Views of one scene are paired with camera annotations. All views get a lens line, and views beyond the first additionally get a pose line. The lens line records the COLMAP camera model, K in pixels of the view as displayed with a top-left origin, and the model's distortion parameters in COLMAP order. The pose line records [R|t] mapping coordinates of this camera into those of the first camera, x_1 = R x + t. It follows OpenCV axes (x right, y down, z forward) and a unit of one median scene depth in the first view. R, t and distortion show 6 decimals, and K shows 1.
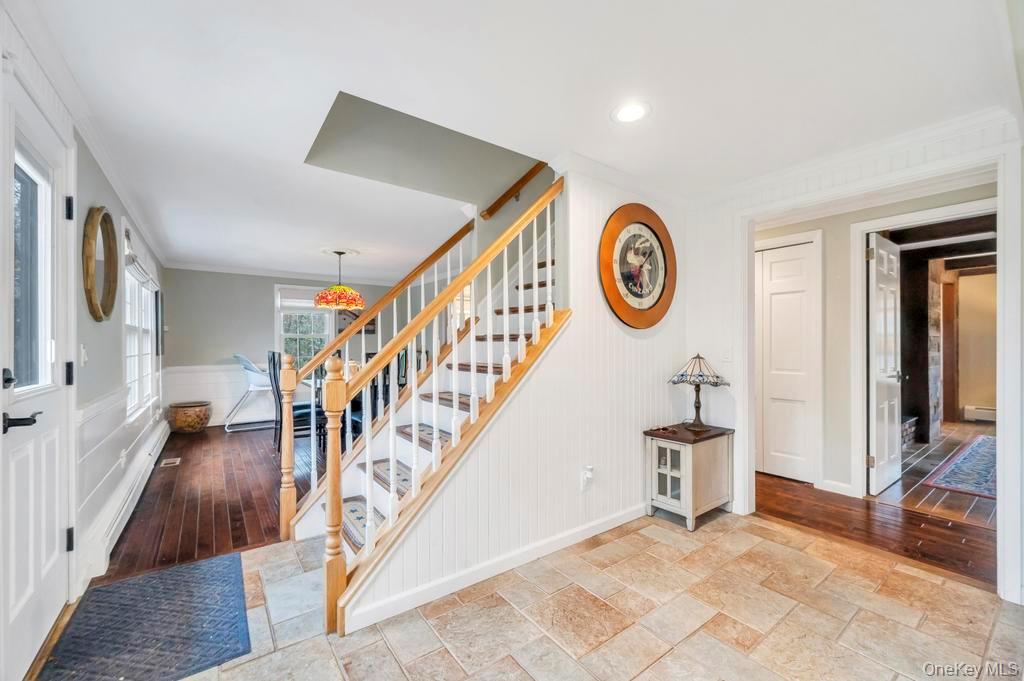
lens RADIAL K [[407.9, 0, 513.3], [0, 407.9, 347.0], [0, 0, 1]] dist [-0.003221, 0.001126]
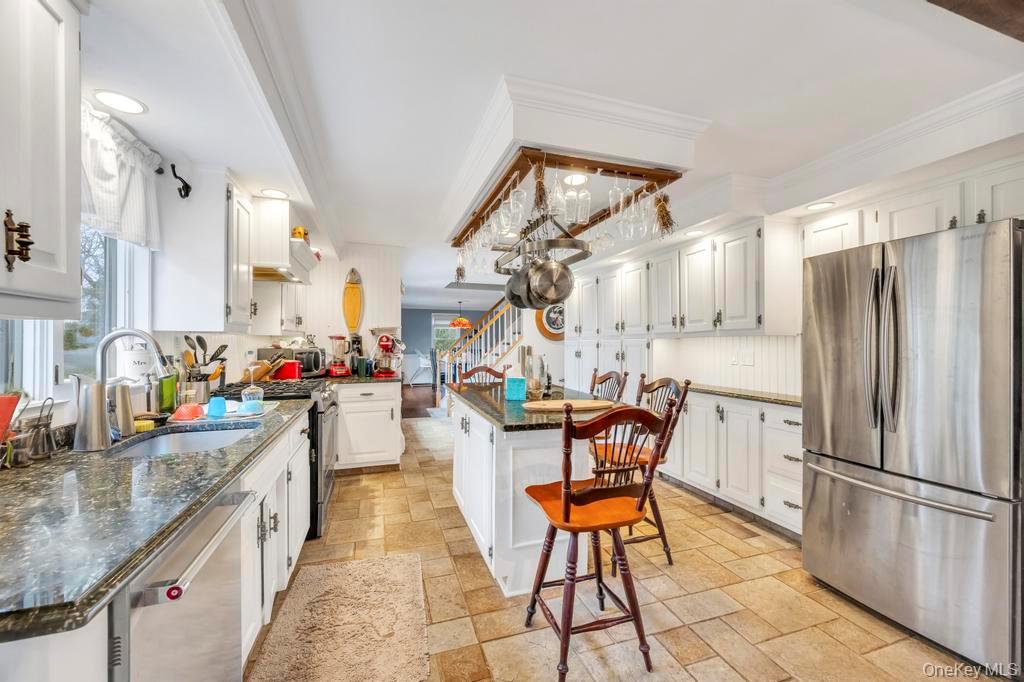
lens RADIAL K [[407.9, 0, 510.6], [0, 407.9, 342.0], [0, 0, 1]] dist [-0.003221, 0.001126]
pose [[0.950006, -0.003620, -0.312210, 0.514754], [0.004772, 0.999984, 0.002925, -0.026789], [0.312195, -0.004269, 0.950009, -0.992642]]
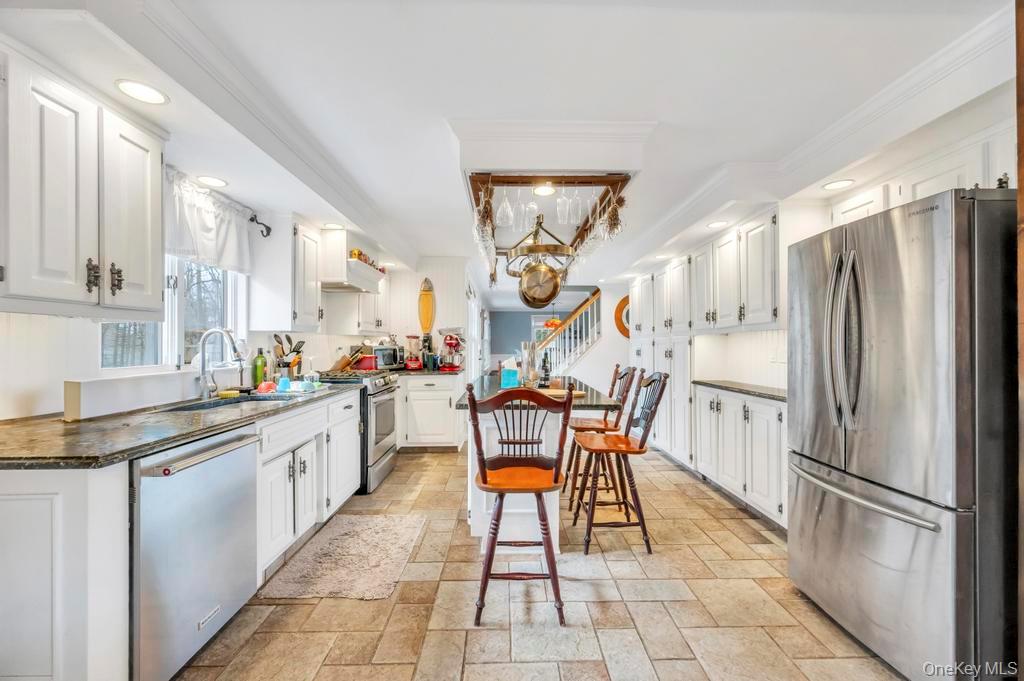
lens RADIAL K [[407.9, 0, 513.3], [0, 407.9, 342.5], [0, 0, 1]] dist [-0.003221, 0.001126]
pose [[0.812781, -0.007838, -0.582517, 0.719382], [0.007867, 0.999966, -0.002478, -0.015986], [0.582516, -0.002569, 0.812815, -0.971208]]
